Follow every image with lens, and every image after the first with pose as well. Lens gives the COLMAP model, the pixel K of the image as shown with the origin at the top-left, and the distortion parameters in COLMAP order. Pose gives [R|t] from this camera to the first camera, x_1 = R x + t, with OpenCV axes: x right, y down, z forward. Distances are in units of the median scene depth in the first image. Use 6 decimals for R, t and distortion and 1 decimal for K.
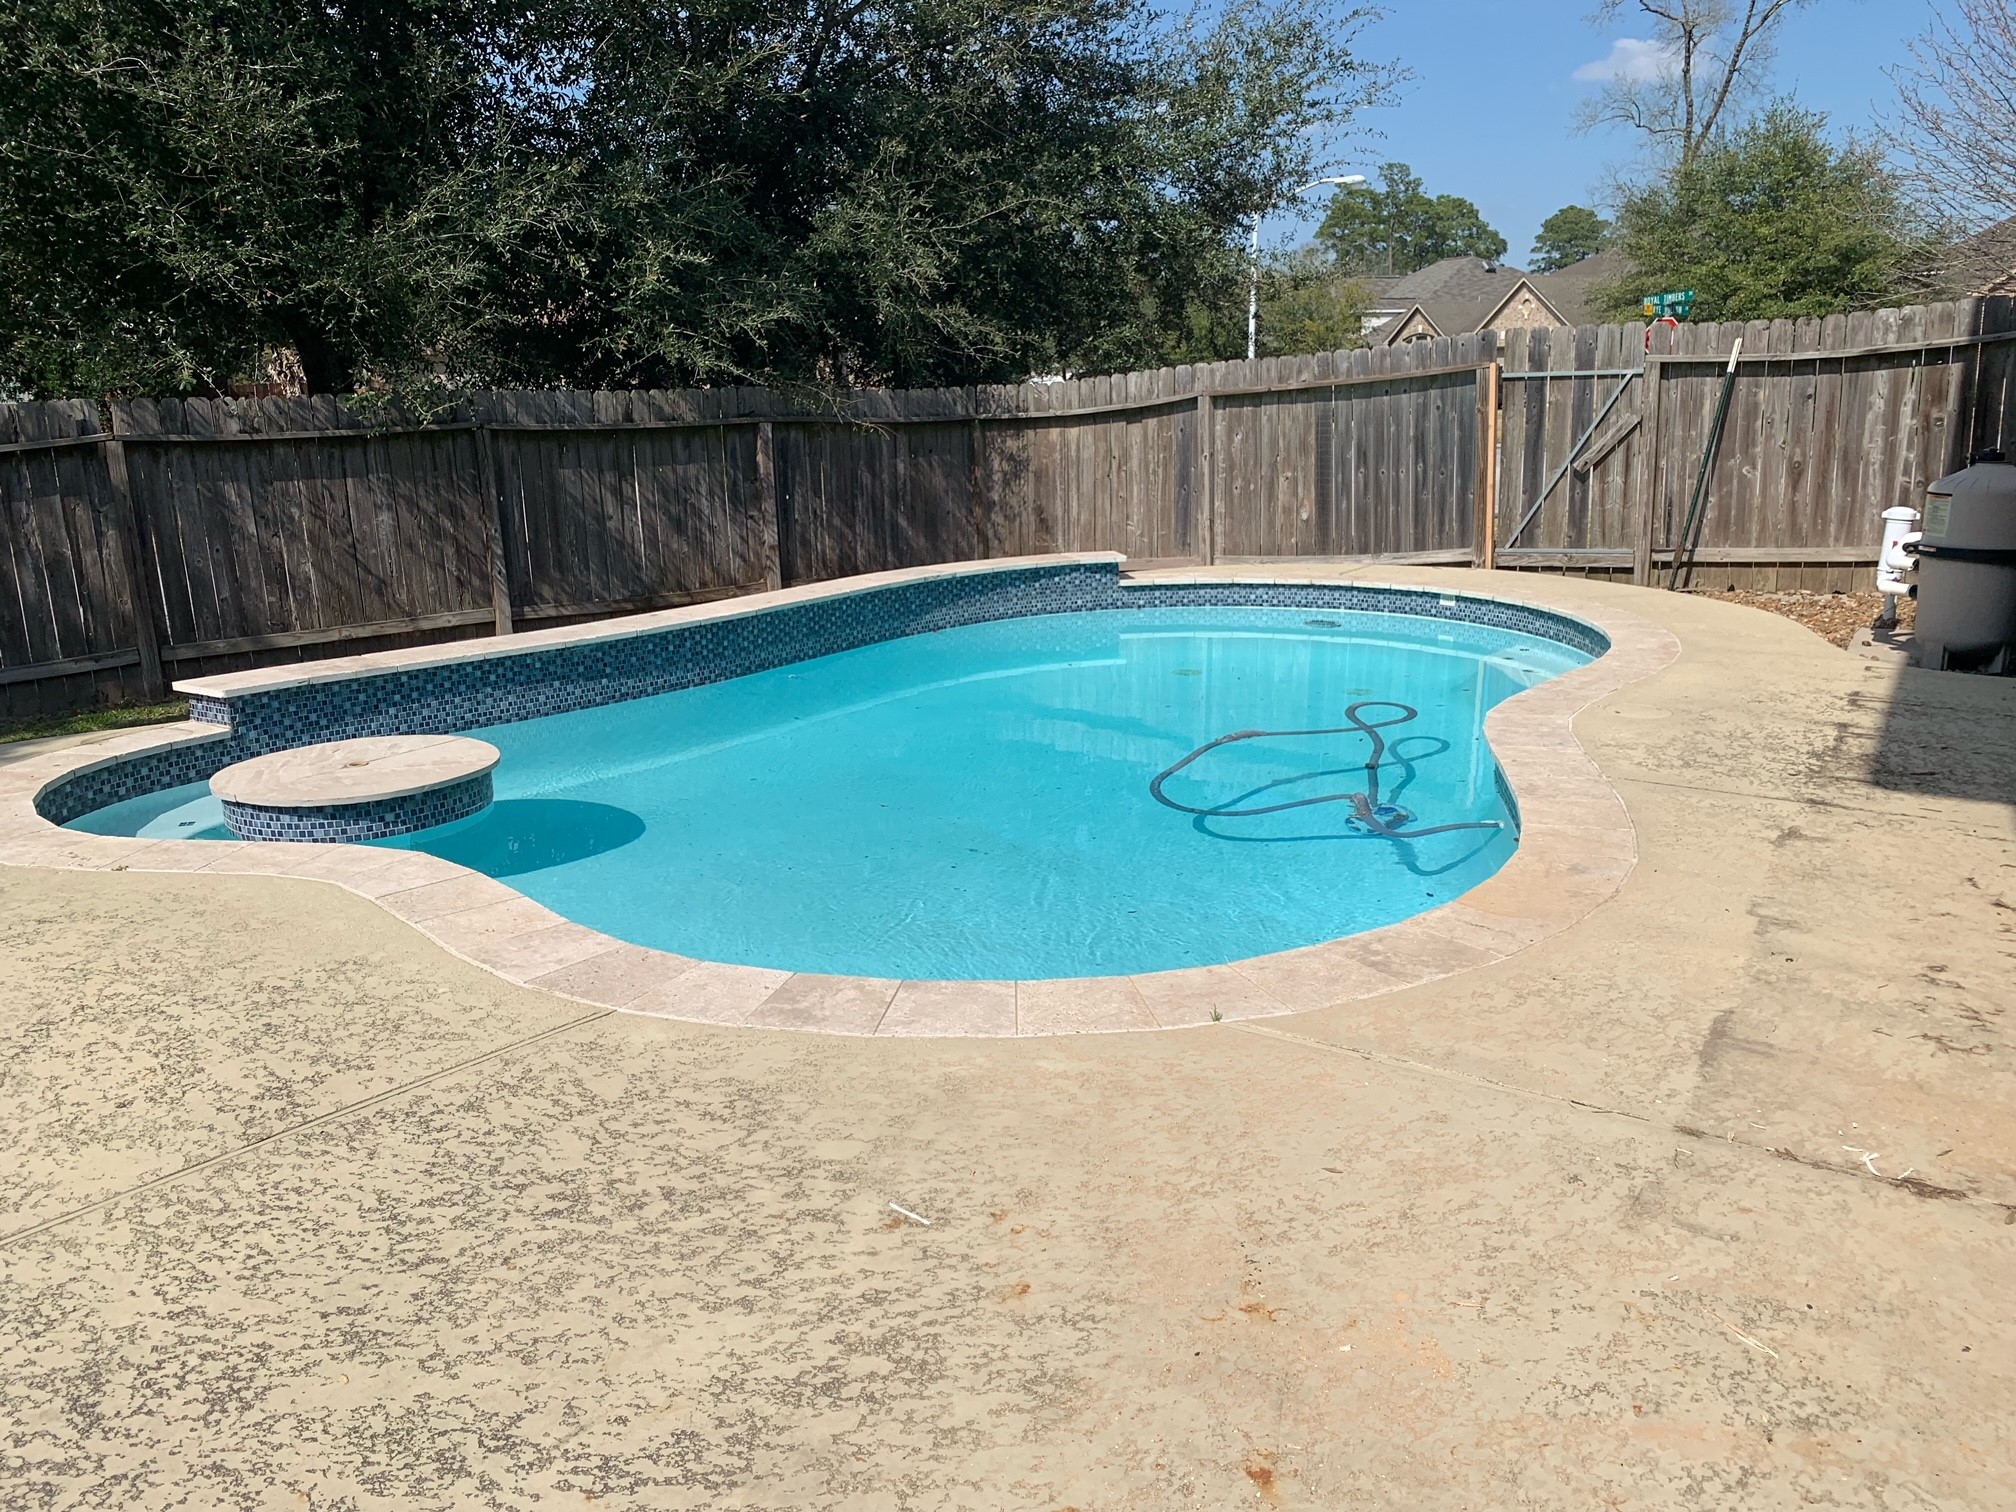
lens RADIAL K [[1527.9, 0, 1008.0], [0, 1527.9, 756.0], [0, 0, 1]] dist [0.064127, -0.096806]
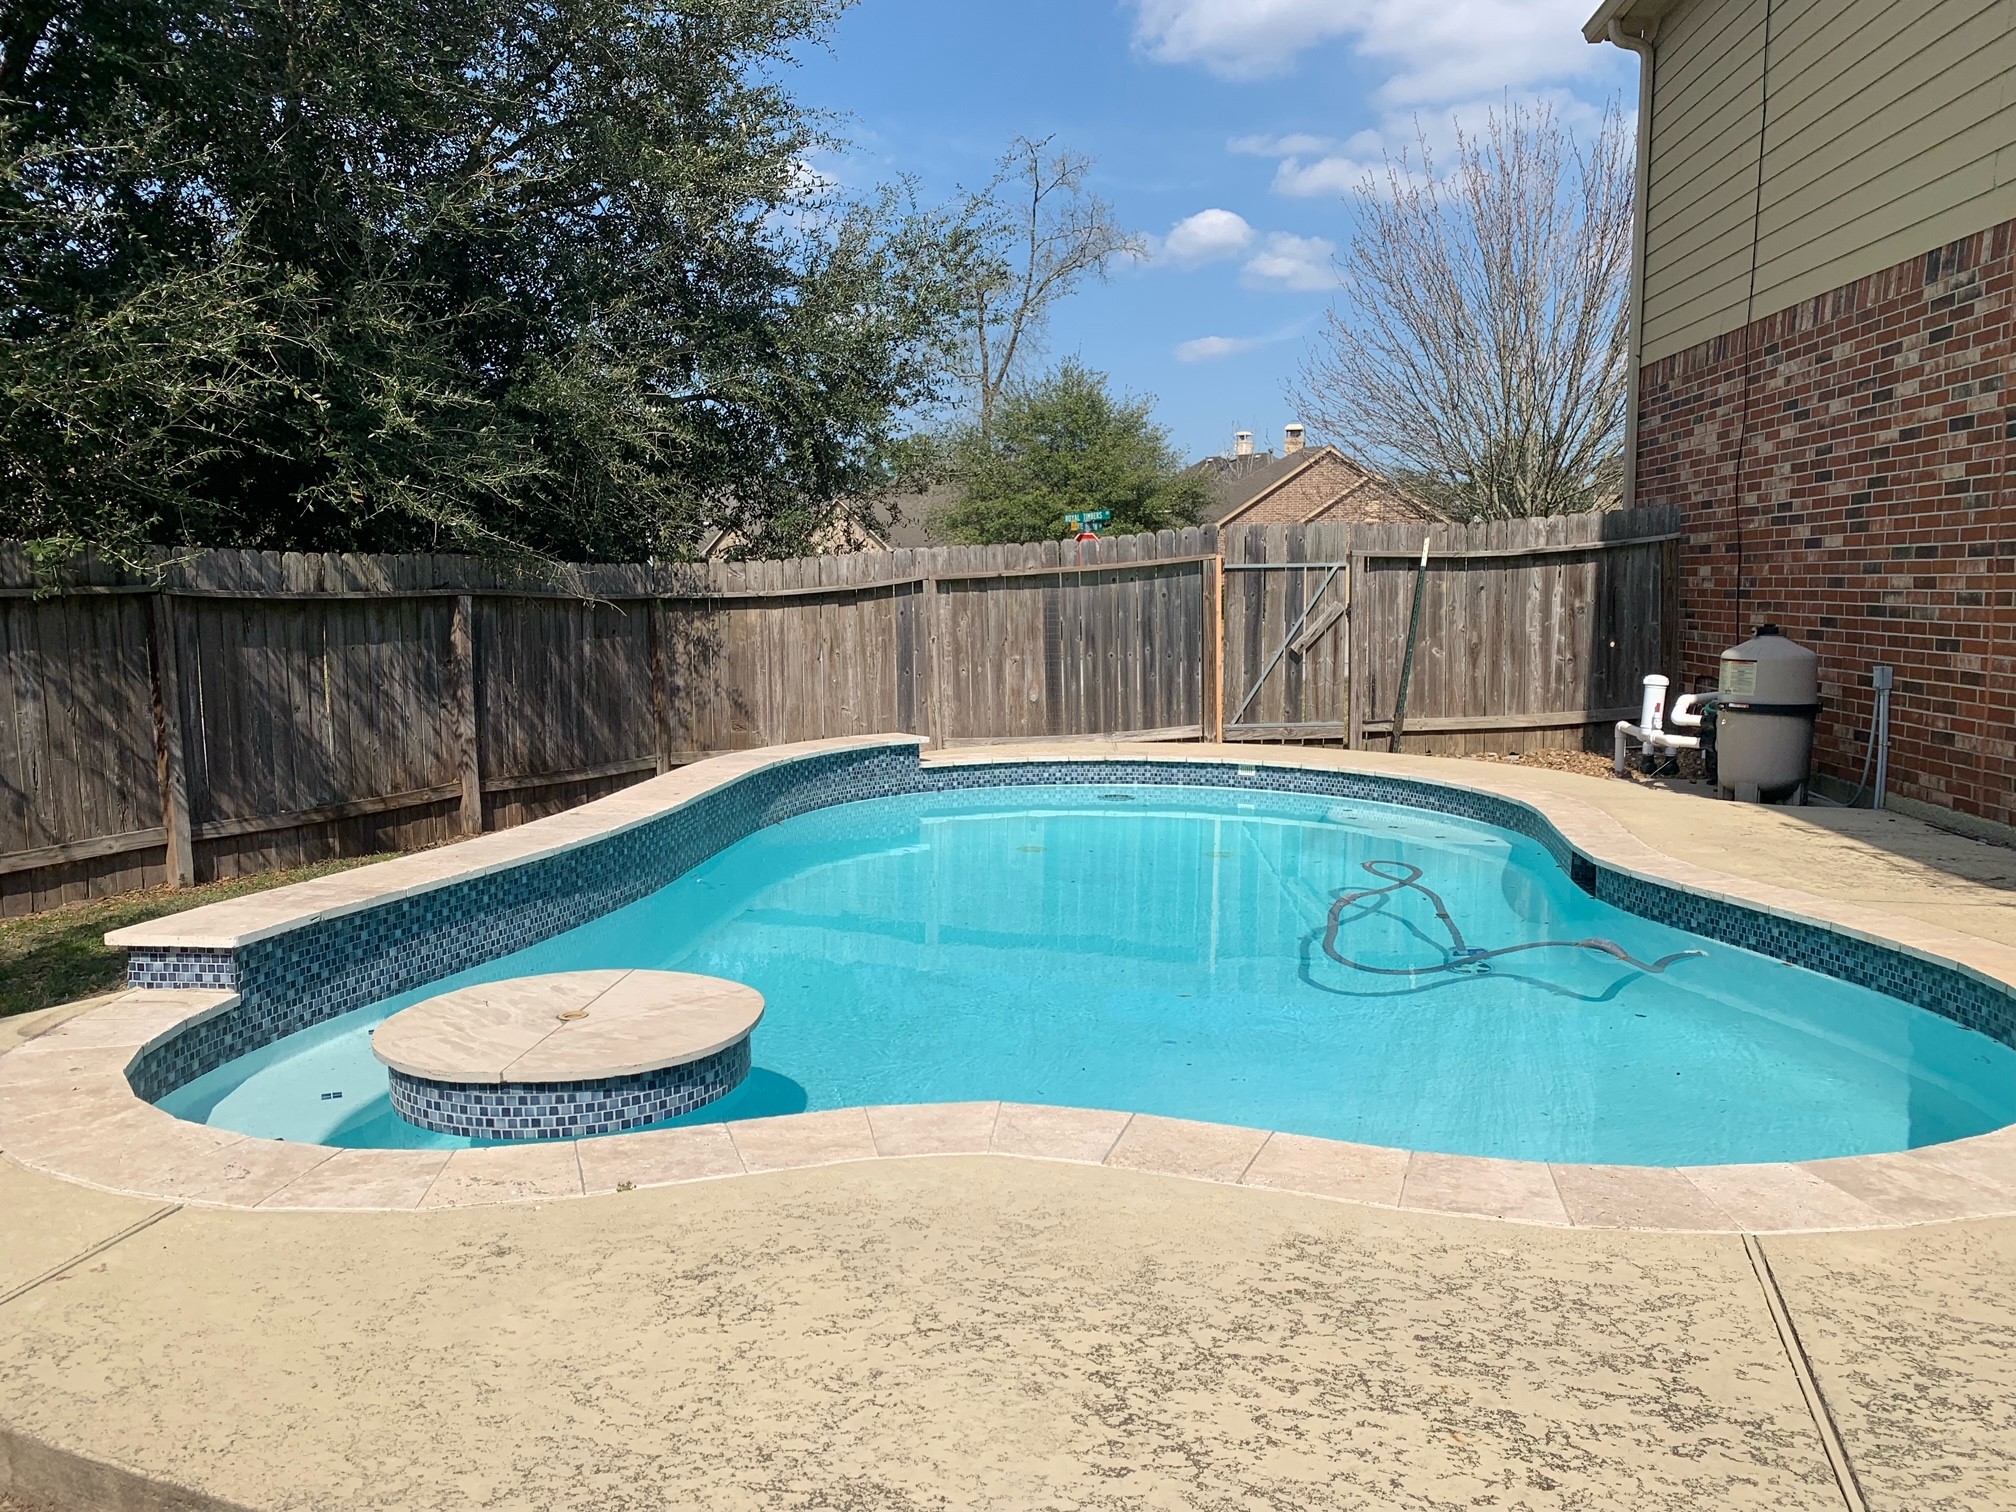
lens RADIAL K [[1527.9, 0, 1008.0], [0, 1527.9, 756.0], [0, 0, 1]] dist [0.064127, -0.096806]
pose [[0.888428, -0.029475, 0.458069, -0.319005], [0.089675, 0.989852, -0.110232, -0.009761], [-0.450172, 0.139011, 0.882055, 0.140276]]
